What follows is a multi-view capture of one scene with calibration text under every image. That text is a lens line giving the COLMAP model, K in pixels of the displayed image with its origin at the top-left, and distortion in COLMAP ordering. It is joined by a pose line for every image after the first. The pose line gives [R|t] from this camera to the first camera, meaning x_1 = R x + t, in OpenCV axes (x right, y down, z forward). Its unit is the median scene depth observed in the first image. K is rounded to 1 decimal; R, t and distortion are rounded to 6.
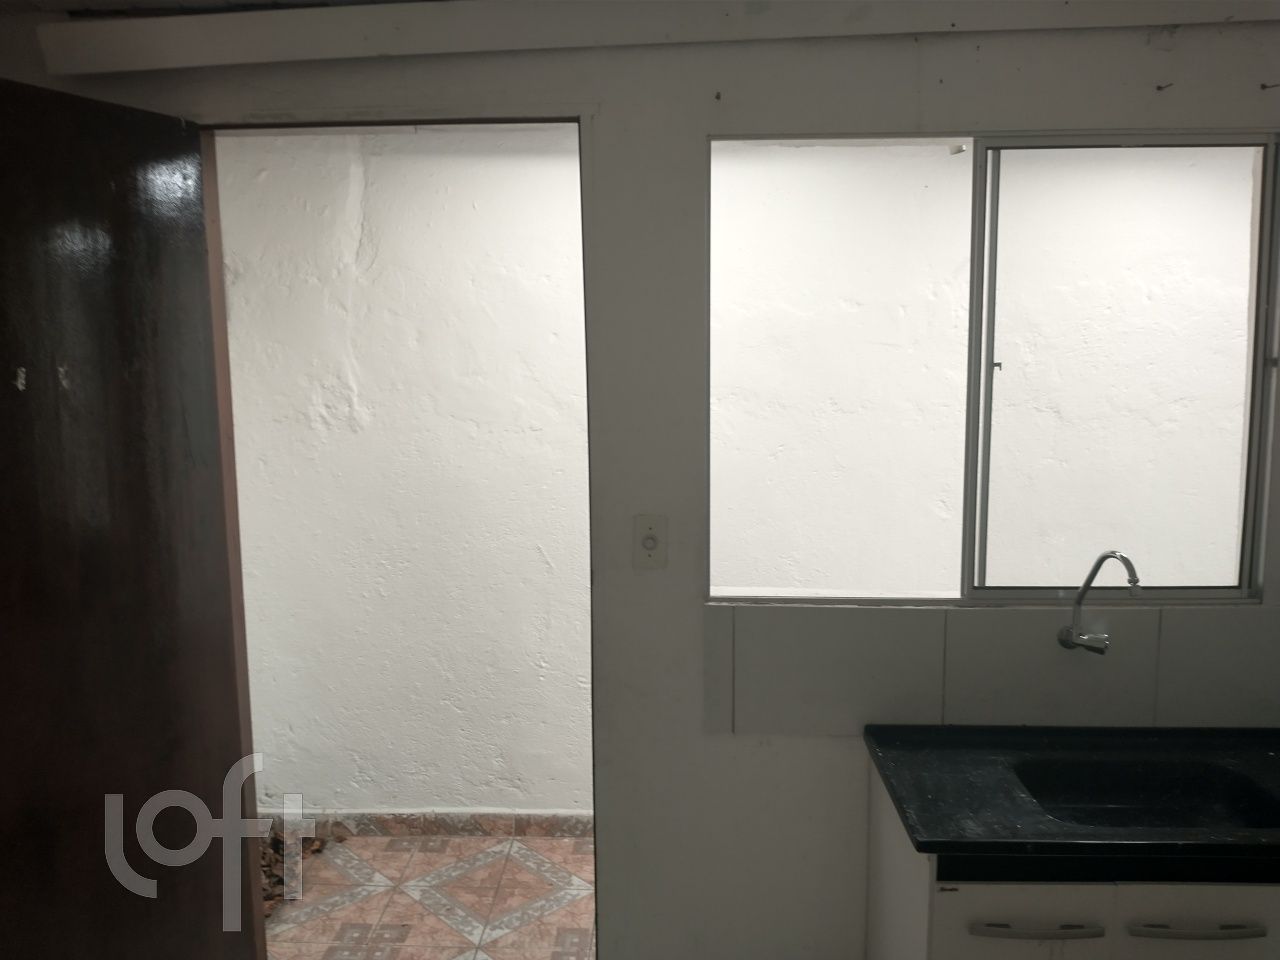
lens RADIAL K [[1059.0, 0, 636.2], [0, 1059.0, 479.1], [0, 0, 1]] dist [0.020874, -0.070606]
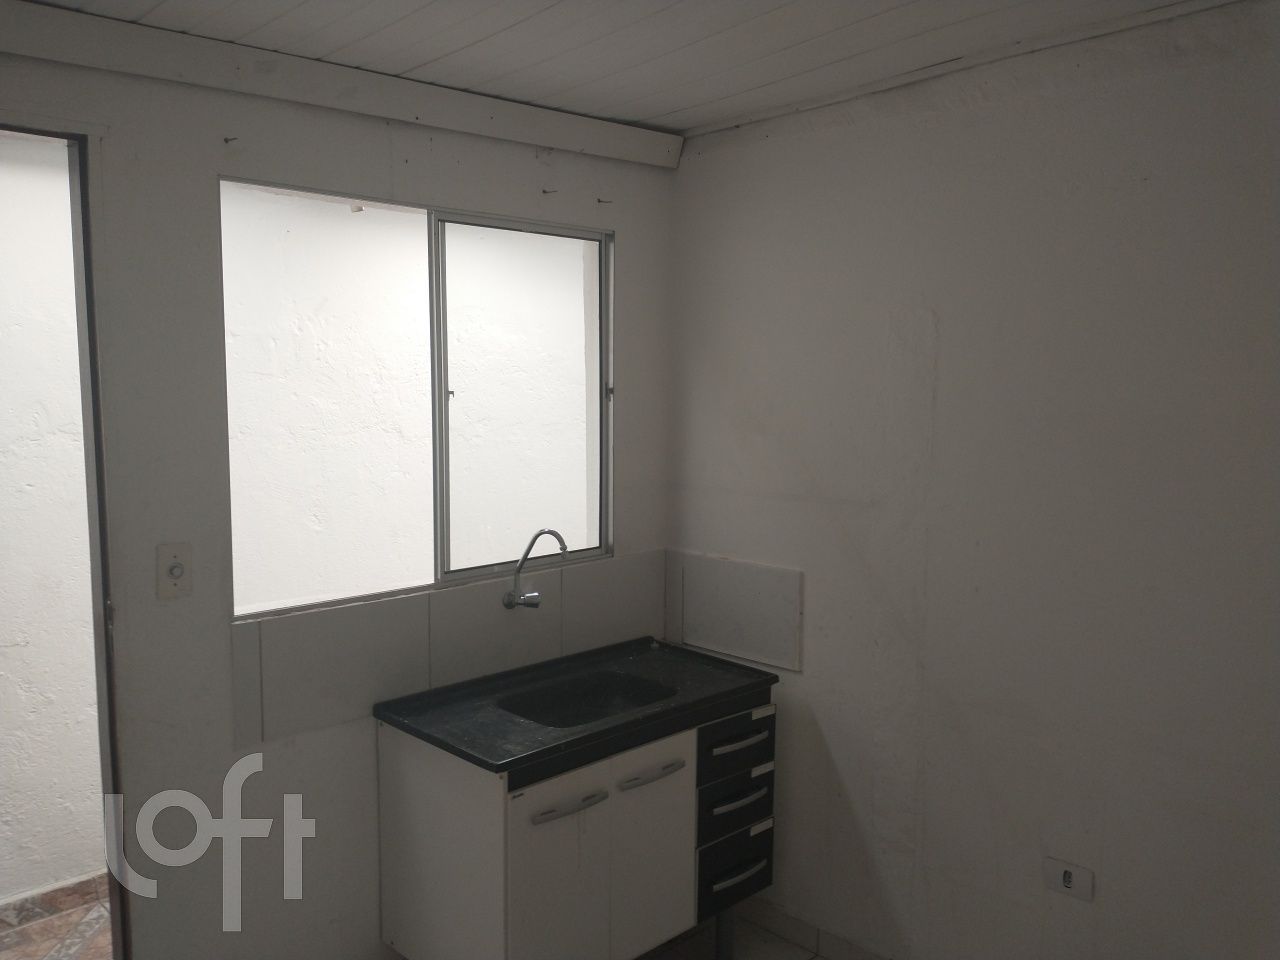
lens RADIAL K [[1059.0, 0, 642.9], [0, 1059.0, 479.6], [0, 0, 1]] dist [0.020874, -0.070606]
pose [[0.652879, -0.063956, 0.754757, -0.469738], [0.084271, 0.996376, 0.011535, -0.000192], [-0.752760, 0.056073, 0.655903, 0.012365]]
